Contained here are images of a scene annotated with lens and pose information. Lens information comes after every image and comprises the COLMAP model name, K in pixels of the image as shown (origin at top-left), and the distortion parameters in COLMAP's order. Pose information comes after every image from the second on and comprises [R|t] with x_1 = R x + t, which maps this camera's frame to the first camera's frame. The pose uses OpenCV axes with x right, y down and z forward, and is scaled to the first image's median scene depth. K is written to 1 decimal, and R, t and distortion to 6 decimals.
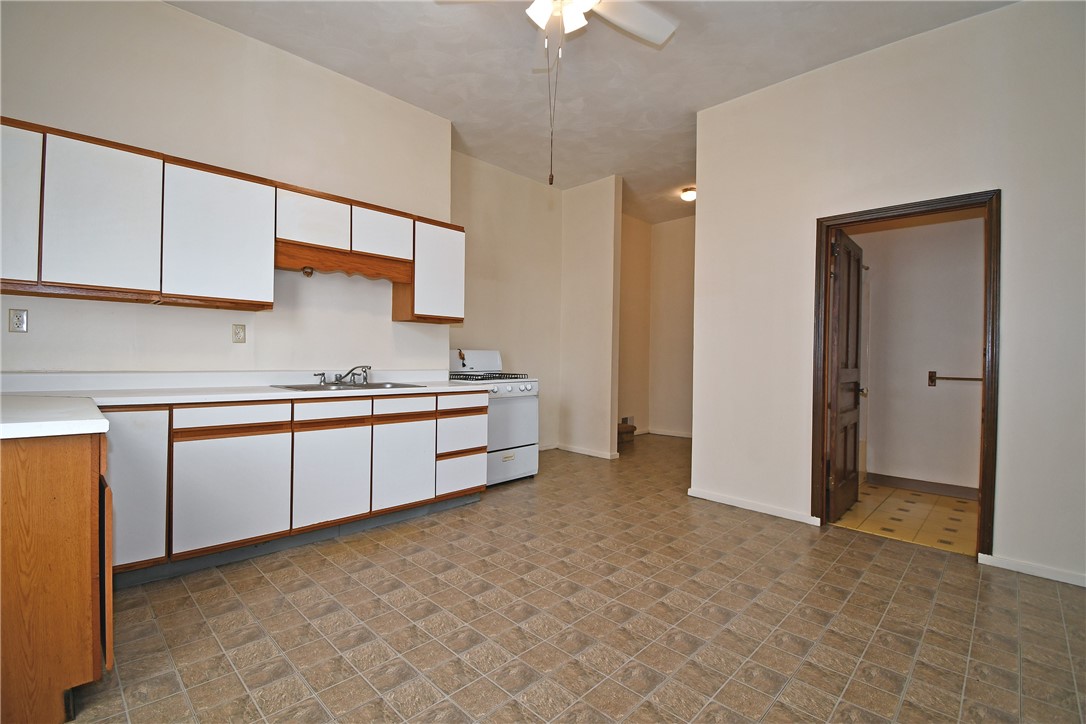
lens RADIAL K [[478.3, 0, 563.1], [0, 478.3, 367.2], [0, 0, 1]] dist [0.001805, -0.003683]
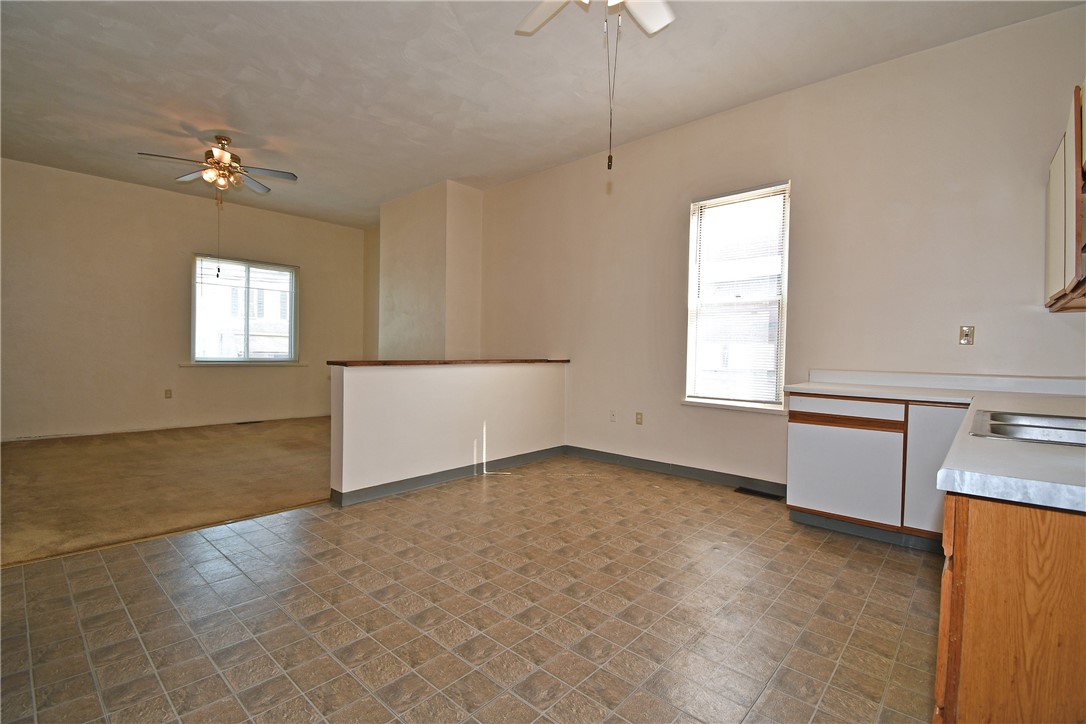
lens RADIAL K [[478.3, 0, 538.8], [0, 478.3, 359.2], [0, 0, 1]] dist [0.001805, -0.003683]
pose [[-0.999387, -0.033522, 0.010071, 0.067228], [-0.033112, 0.998711, 0.038468, -0.027147], [-0.011348, 0.038111, -0.999209, 1.403174]]
